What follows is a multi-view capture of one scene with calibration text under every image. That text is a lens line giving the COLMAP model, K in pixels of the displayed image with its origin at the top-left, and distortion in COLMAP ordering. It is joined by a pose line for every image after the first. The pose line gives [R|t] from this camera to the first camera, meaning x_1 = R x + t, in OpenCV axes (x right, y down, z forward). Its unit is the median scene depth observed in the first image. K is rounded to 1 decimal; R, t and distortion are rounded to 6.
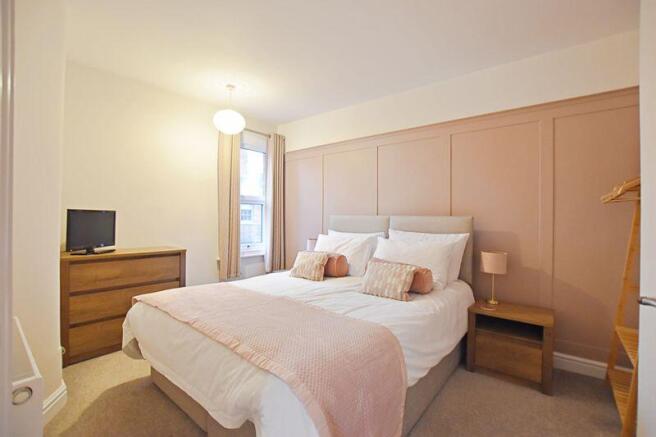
lens RADIAL K [[290.0, 0, 332.8], [0, 290.0, 214.6], [0, 0, 1]] dist [-0.026963, 0.000250]
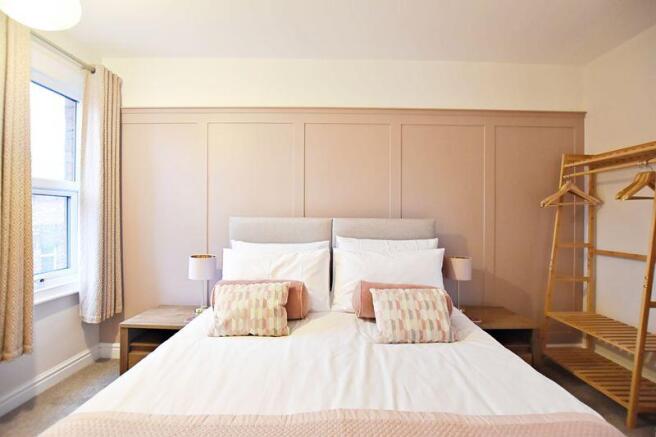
lens RADIAL K [[290.0, 0, 332.8], [0, 290.0, 214.6], [0, 0, 1]] dist [-0.026963, 0.000250]
pose [[0.776478, 0.003176, 0.630136, -0.273660], [-0.004659, 0.999989, 0.000701, -0.006235], [-0.630127, -0.003480, 0.776485, 0.416483]]
